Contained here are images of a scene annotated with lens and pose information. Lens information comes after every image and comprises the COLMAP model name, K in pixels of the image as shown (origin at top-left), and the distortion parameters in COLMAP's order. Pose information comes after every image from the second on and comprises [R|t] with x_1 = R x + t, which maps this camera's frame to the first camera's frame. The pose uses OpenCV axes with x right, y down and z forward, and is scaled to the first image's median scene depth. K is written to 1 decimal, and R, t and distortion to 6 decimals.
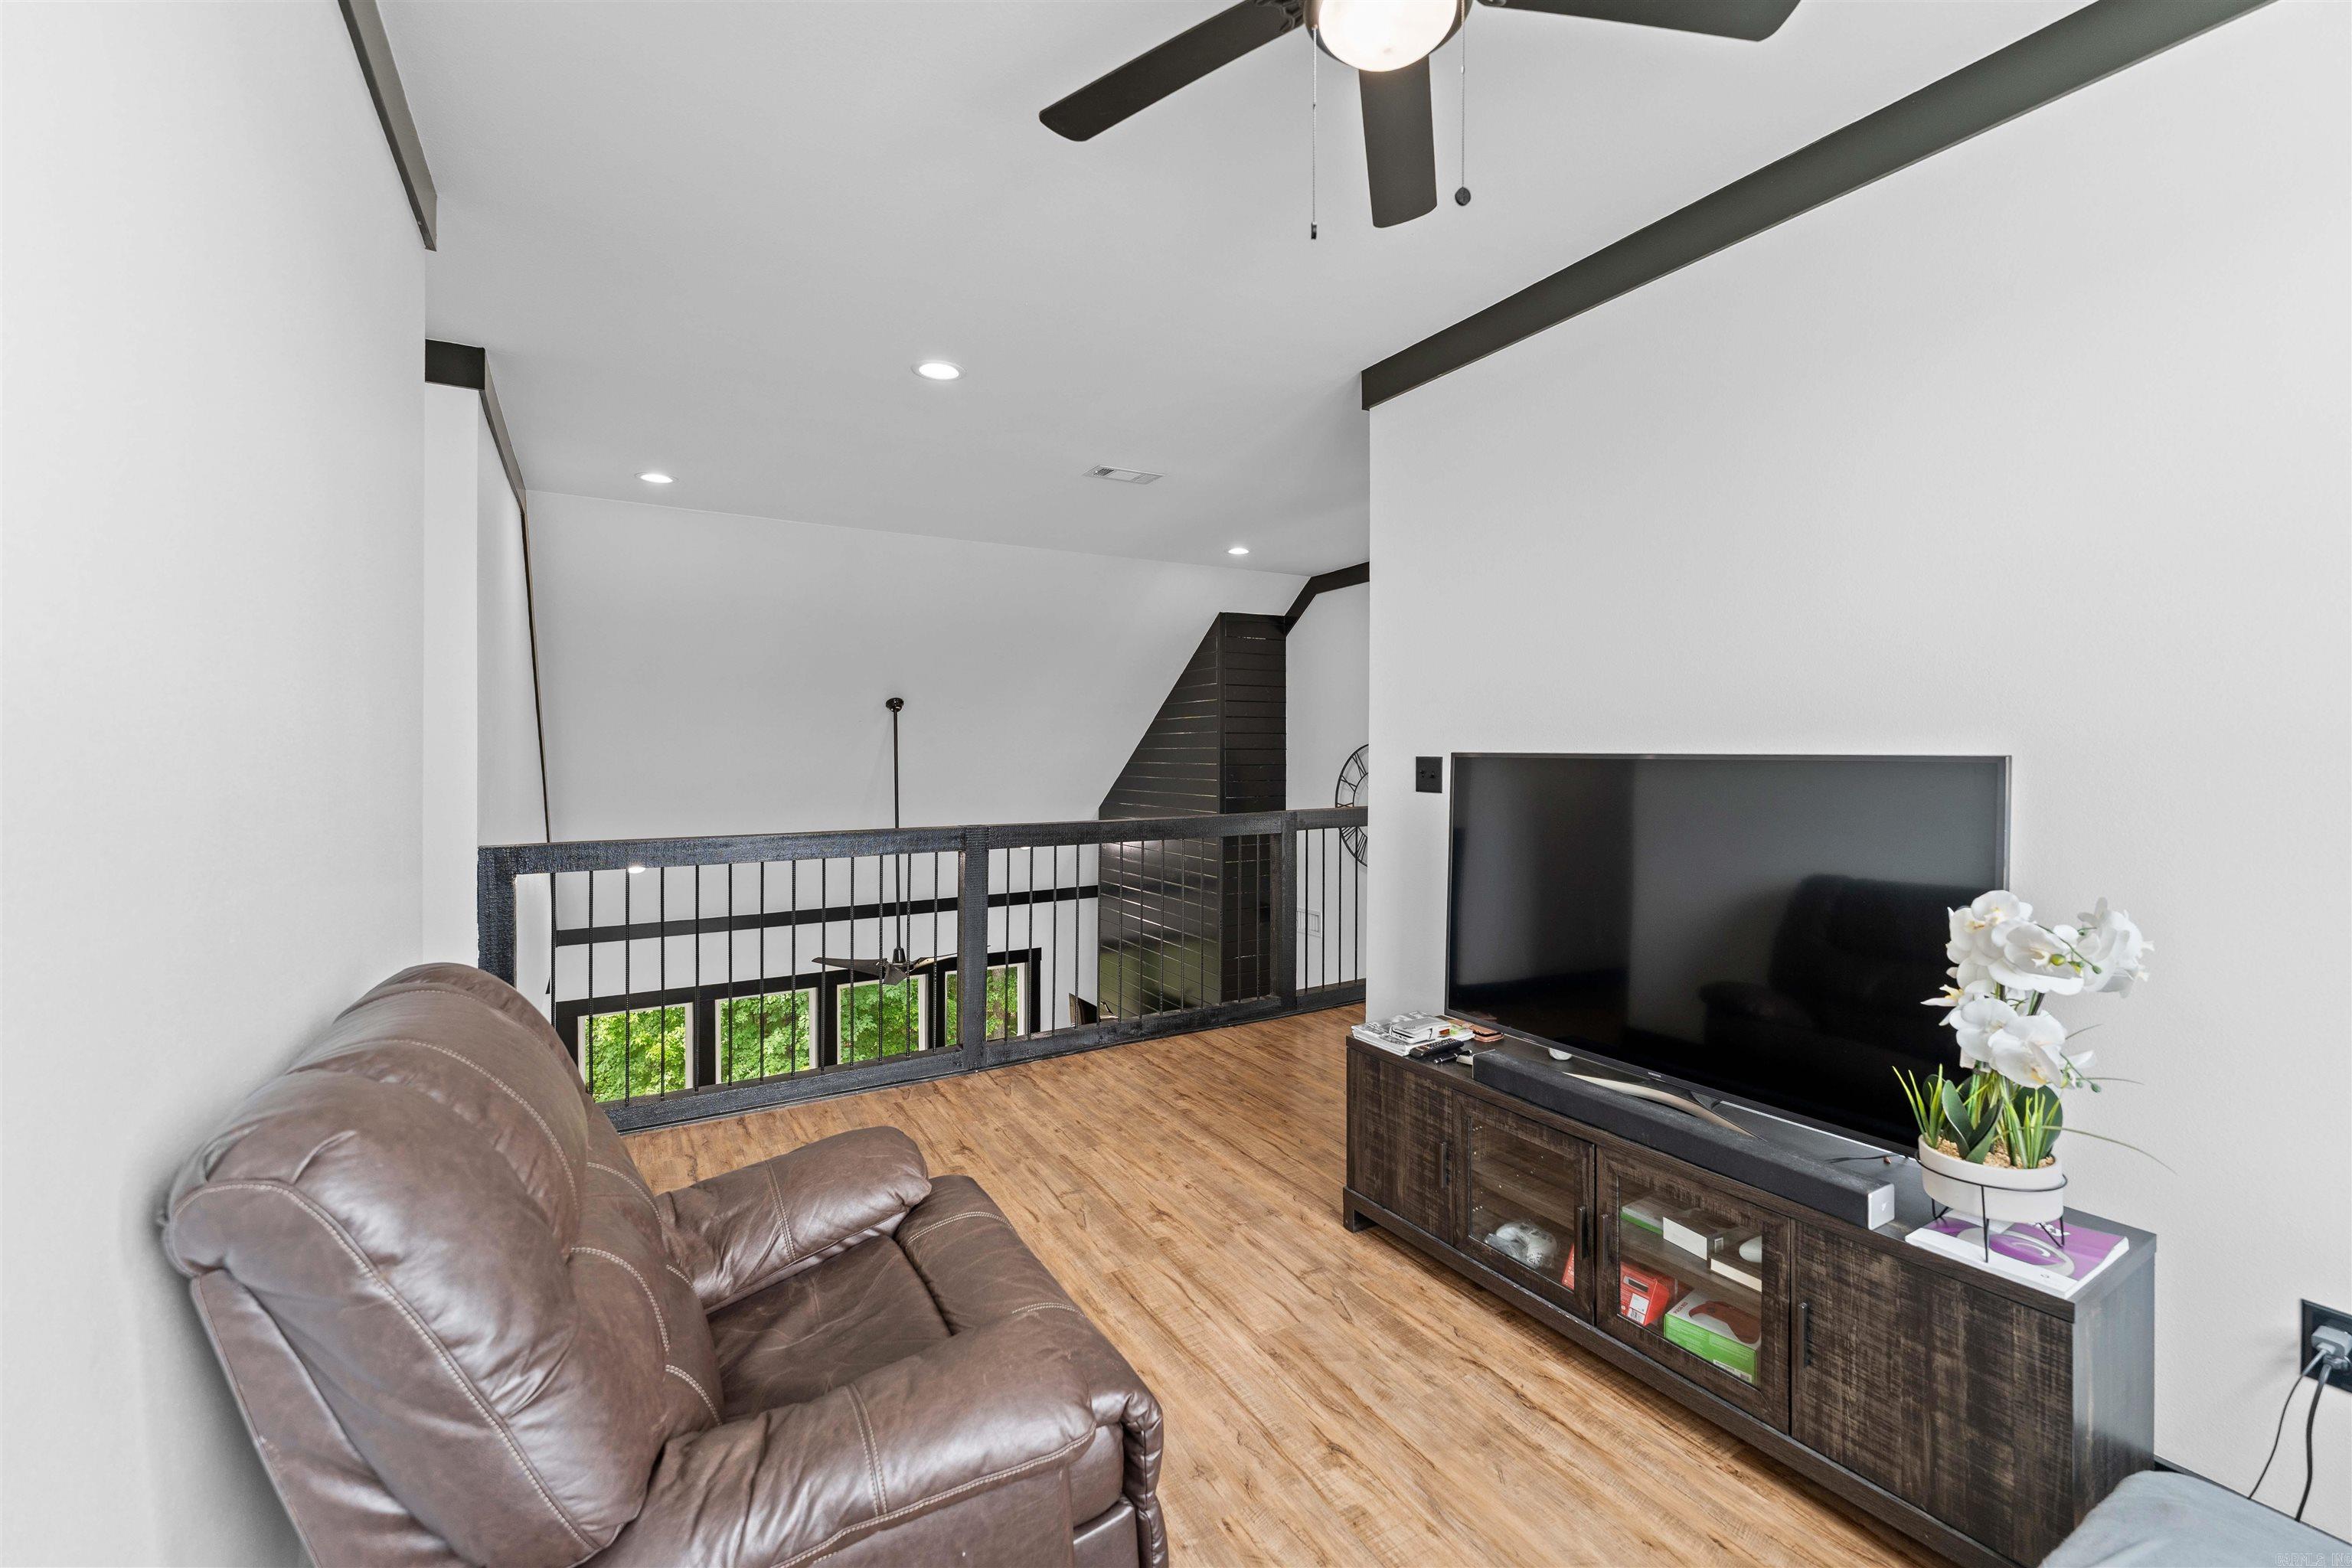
lens RADIAL K [[958.8, 0, 1175.1], [0, 958.8, 768.4], [0, 0, 1]] dist [-0.000831, -0.000475]
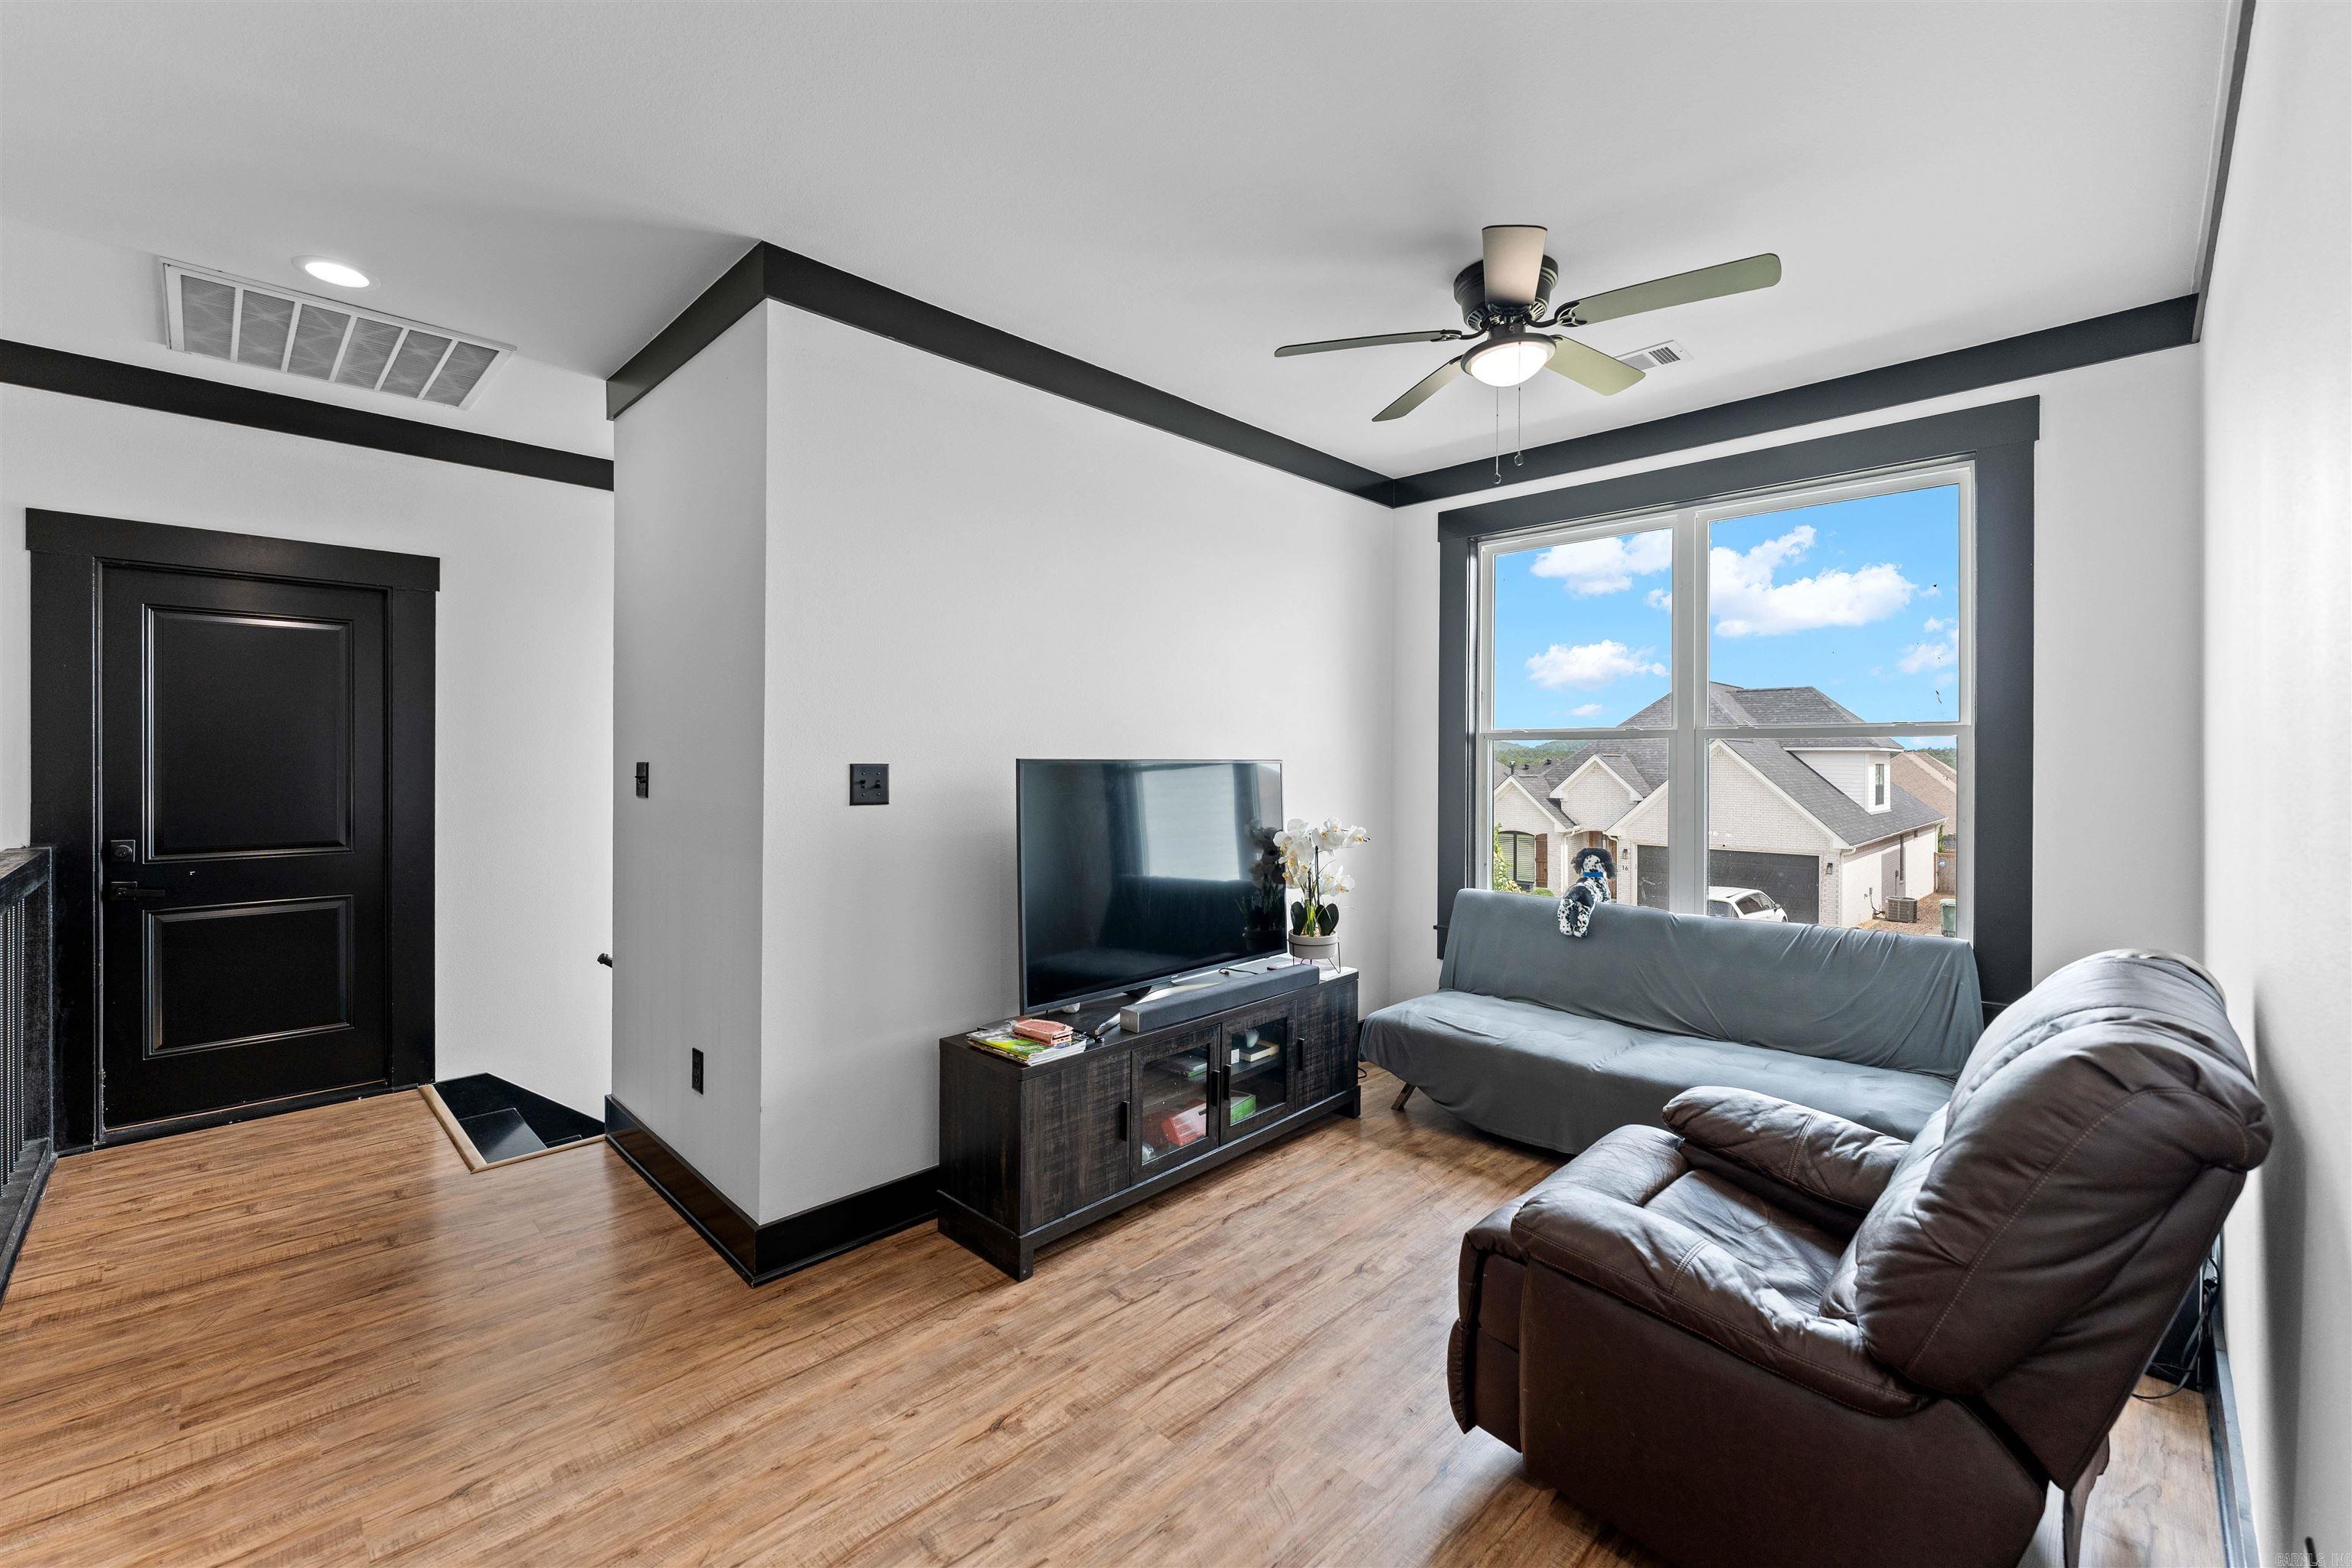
lens RADIAL K [[958.8, 0, 1178.5], [0, 958.8, 765.3], [0, 0, 1]] dist [-0.000831, -0.000475]
pose [[-0.251453, -0.007946, 0.967837, -0.816567], [0.015441, 0.999806, 0.012220, -0.021753], [-0.967746, 0.018017, -0.251281, 1.191125]]
